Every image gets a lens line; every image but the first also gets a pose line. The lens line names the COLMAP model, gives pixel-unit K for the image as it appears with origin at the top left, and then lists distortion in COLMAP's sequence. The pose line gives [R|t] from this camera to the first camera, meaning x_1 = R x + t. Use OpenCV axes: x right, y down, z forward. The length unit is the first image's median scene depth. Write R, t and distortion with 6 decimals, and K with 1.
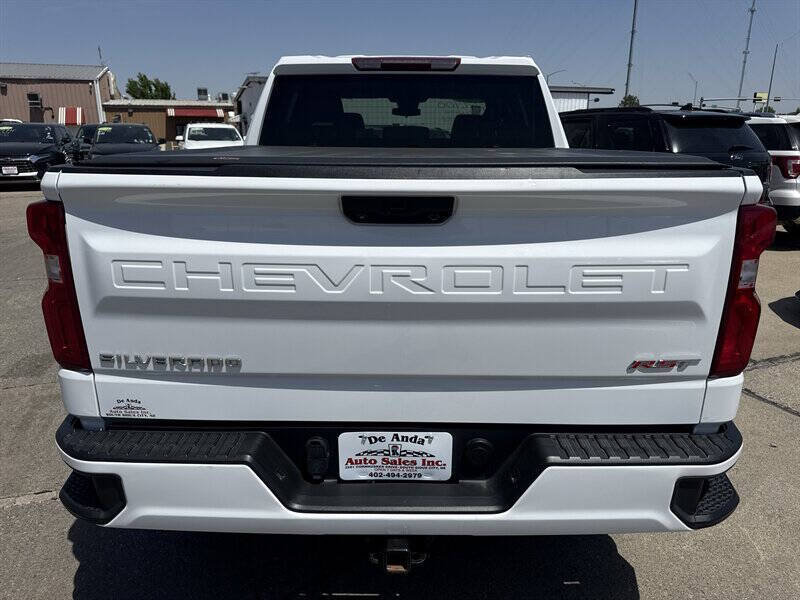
lens RADIAL K [[587.3, 0, 400.0], [0, 587.3, 300.0], [0, 0, 1]] dist [0.003116, -0.007759]
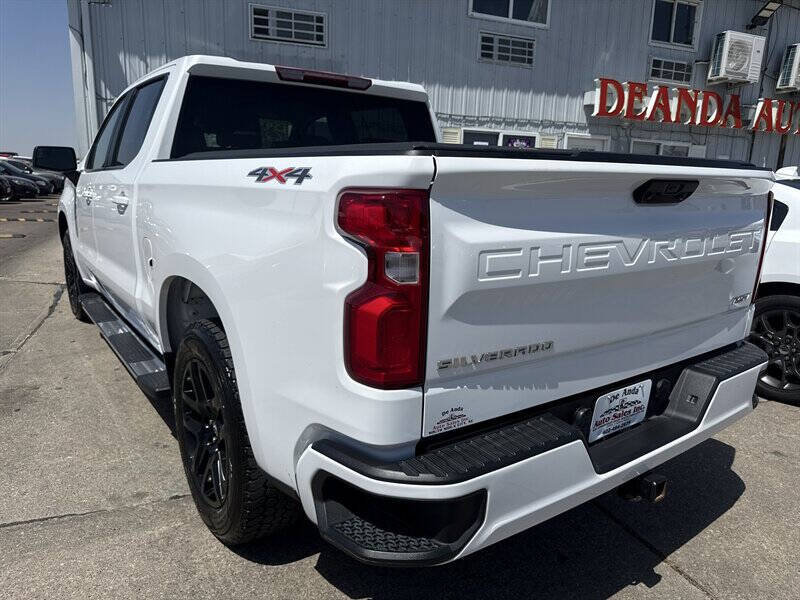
lens RADIAL K [[587.3, 0, 400.0], [0, 587.3, 300.0], [0, 0, 1]] dist [0.003116, -0.007759]
pose [[0.804733, -0.110794, 0.583206, -1.022110], [0.144433, 0.989450, -0.011326, 0.002676], [-0.575799, 0.093349, 0.812245, 0.296157]]
